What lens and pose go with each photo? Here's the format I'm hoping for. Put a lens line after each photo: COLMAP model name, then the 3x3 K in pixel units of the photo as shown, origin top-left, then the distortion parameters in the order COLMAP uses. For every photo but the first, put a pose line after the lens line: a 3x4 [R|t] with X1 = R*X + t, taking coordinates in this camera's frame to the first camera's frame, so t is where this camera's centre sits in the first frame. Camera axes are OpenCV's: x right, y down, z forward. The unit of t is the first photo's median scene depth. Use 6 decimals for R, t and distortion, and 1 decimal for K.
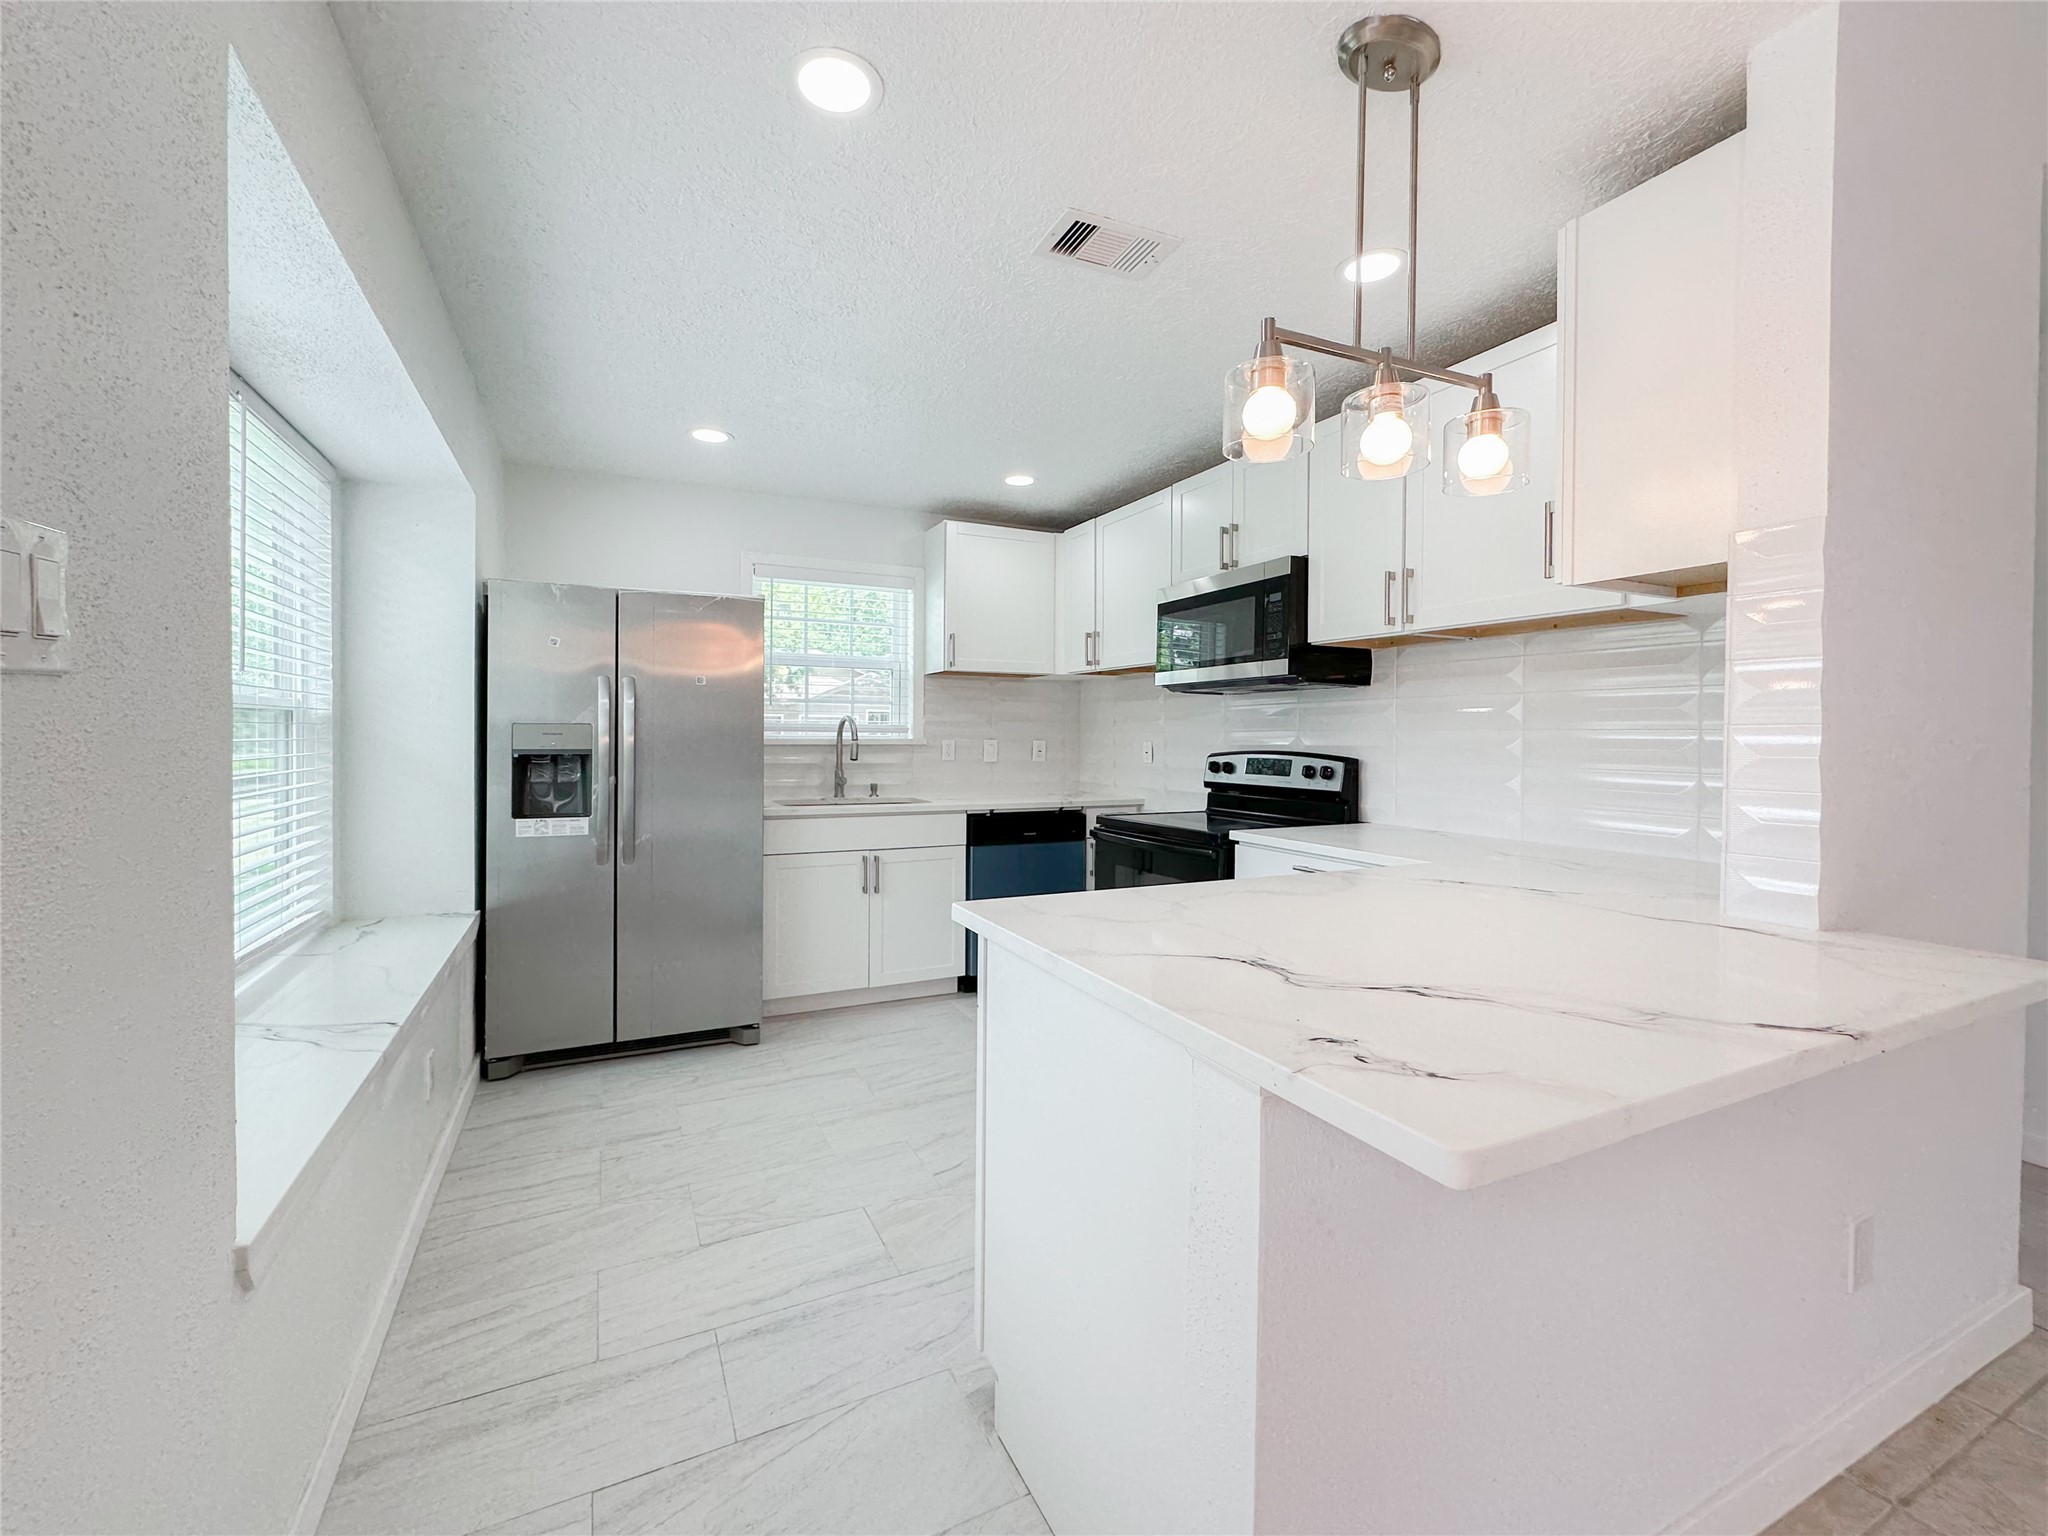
lens RADIAL K [[833.0, 0, 1019.3], [0, 833.0, 750.9], [0, 0, 1]] dist [-0.000632, -0.000018]
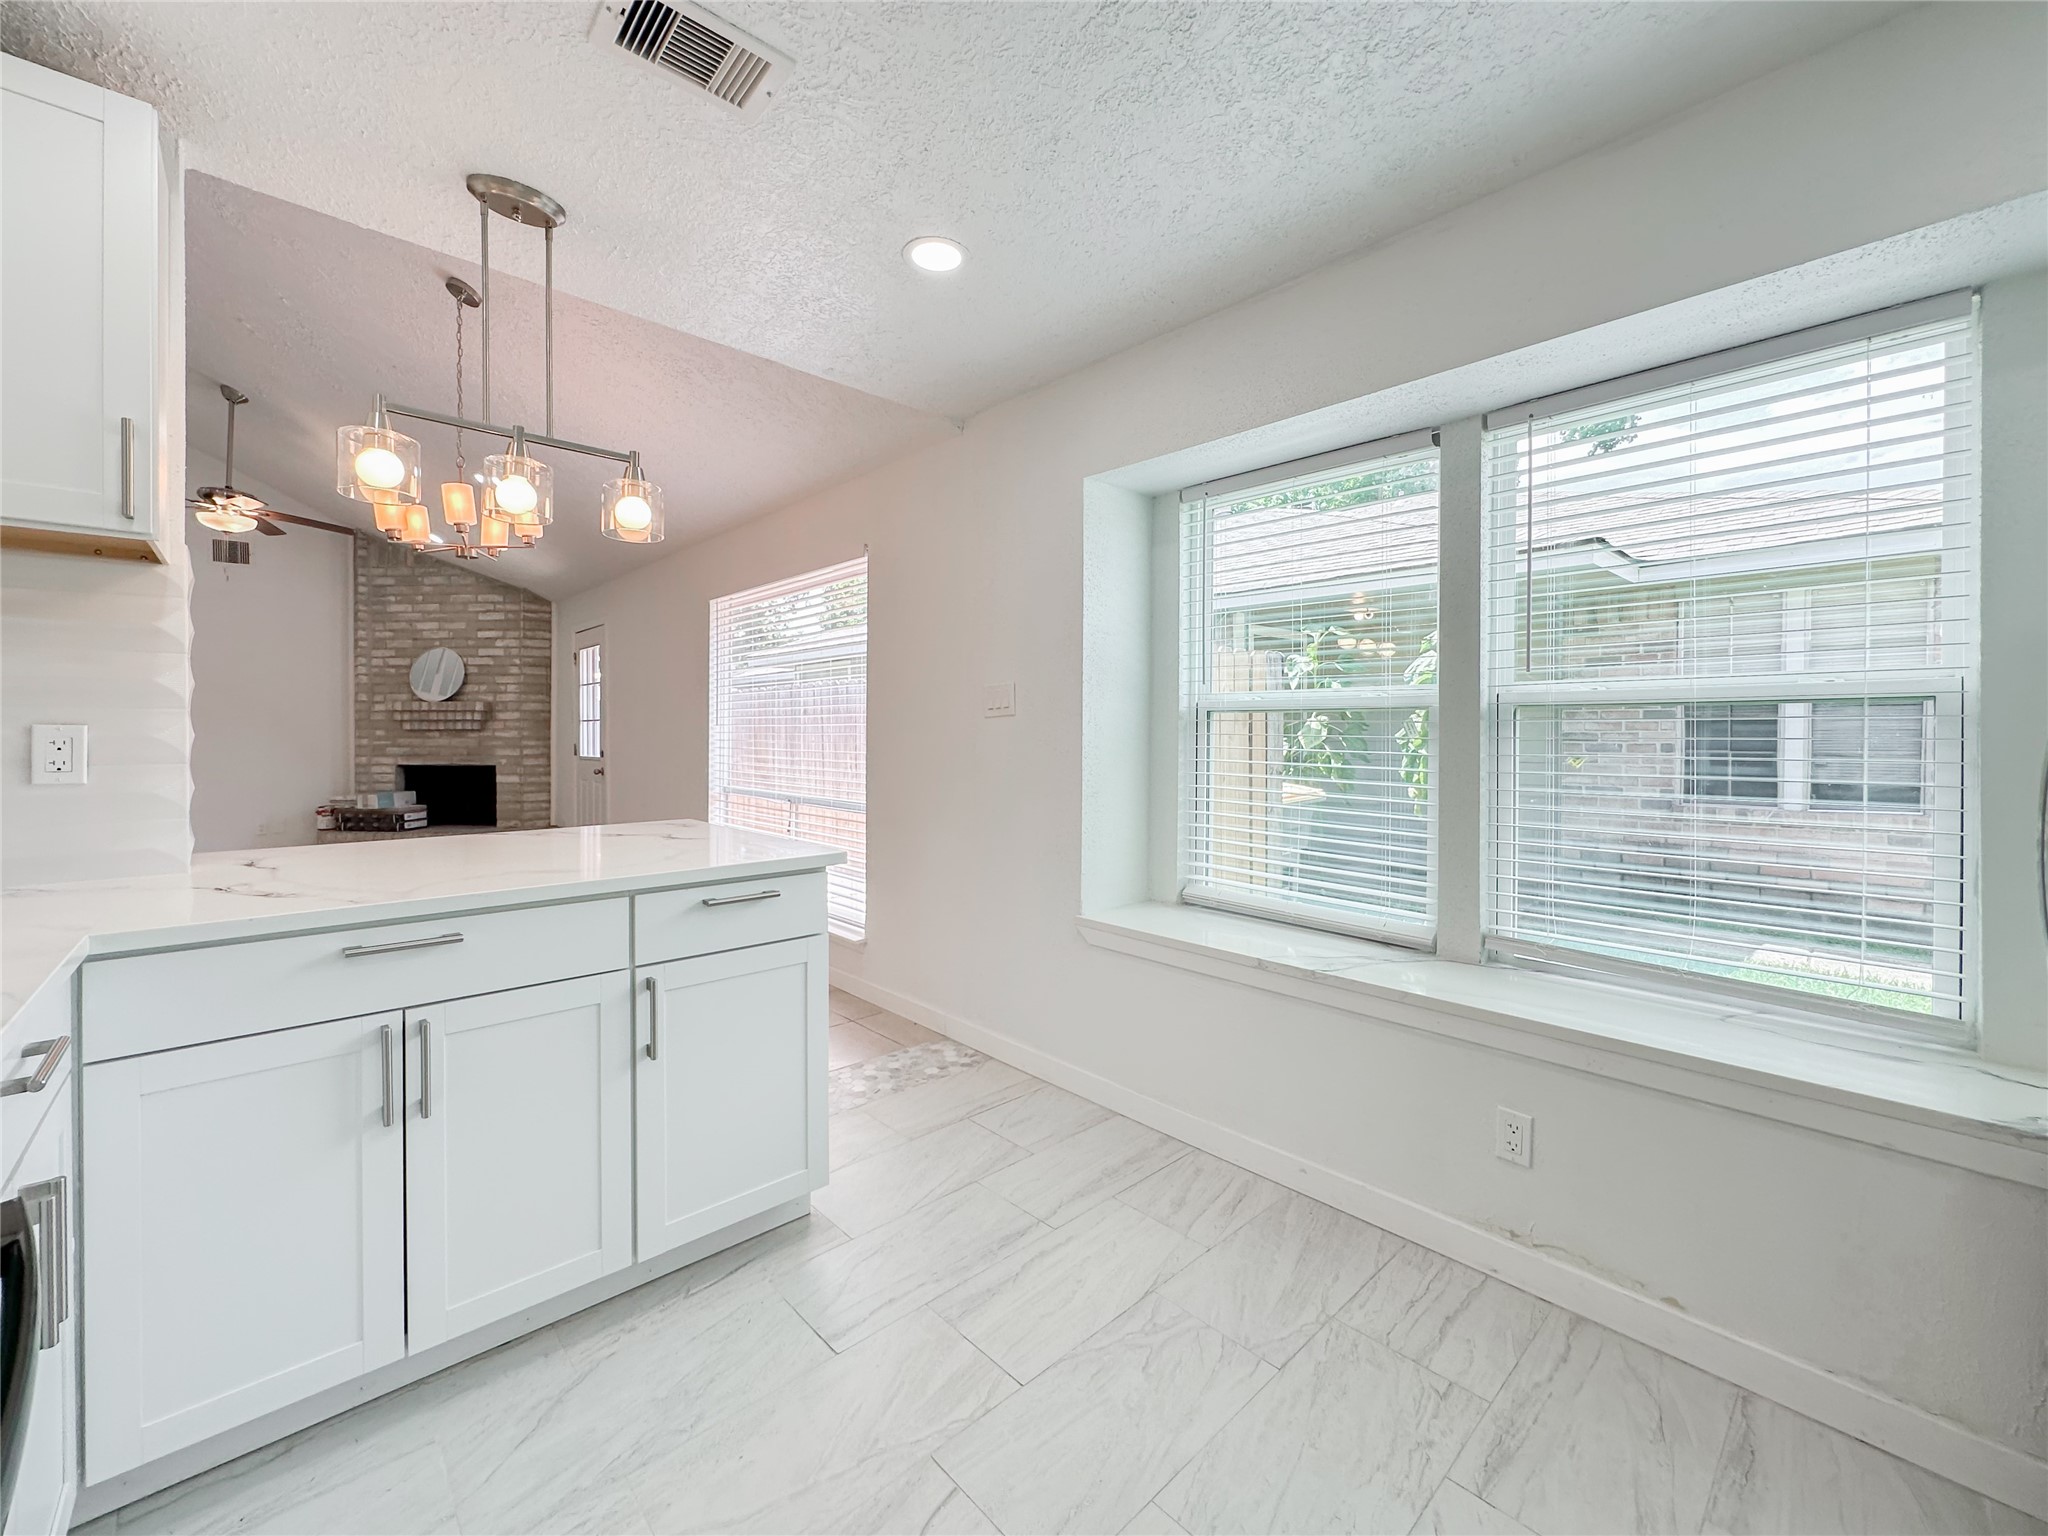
lens RADIAL K [[833.0, 0, 1018.1], [0, 833.0, 727.5], [0, 0, 1]] dist [-0.000632, -0.000018]
pose [[-0.957702, -0.009033, -0.287620, 0.036325], [-0.013989, 0.999787, 0.015180, -0.047515], [0.287422, 0.018561, -0.957624, 1.859892]]
